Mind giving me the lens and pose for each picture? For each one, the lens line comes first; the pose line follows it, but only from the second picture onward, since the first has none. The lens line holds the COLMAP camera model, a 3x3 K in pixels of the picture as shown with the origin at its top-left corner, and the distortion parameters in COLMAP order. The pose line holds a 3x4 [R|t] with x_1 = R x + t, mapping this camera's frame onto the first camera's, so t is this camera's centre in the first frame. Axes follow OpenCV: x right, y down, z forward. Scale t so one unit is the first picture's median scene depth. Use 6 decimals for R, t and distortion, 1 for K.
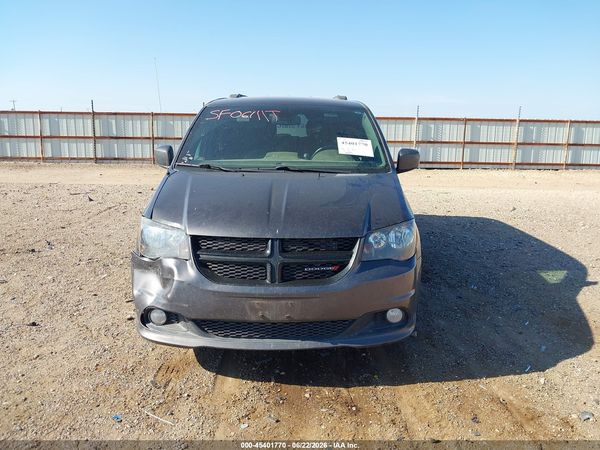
lens RADIAL K [[459.1, 0, 298.8], [0, 459.1, 225.8], [0, 0, 1]] dist [0.019312, -0.022190]
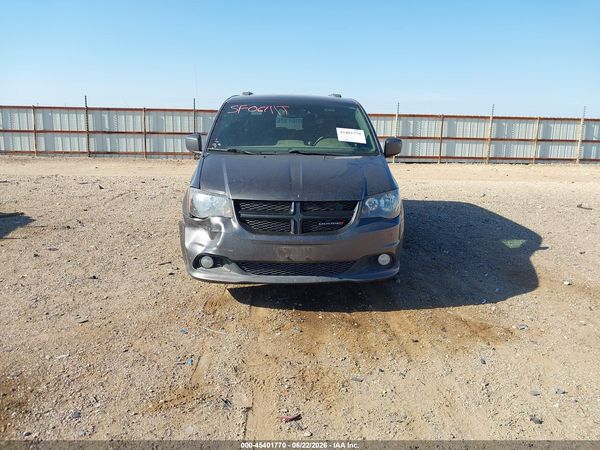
lens RADIAL K [[436.6, 0, 299.3], [0, 436.6, 222.2], [0, 0, 1]] dist [0.027376, -0.031147]
pose [[0.999512, -0.003042, 0.031103, -0.059016], [0.002676, 0.999927, 0.011789, 0.051993], [-0.031136, -0.011700, 0.999447, -0.195831]]
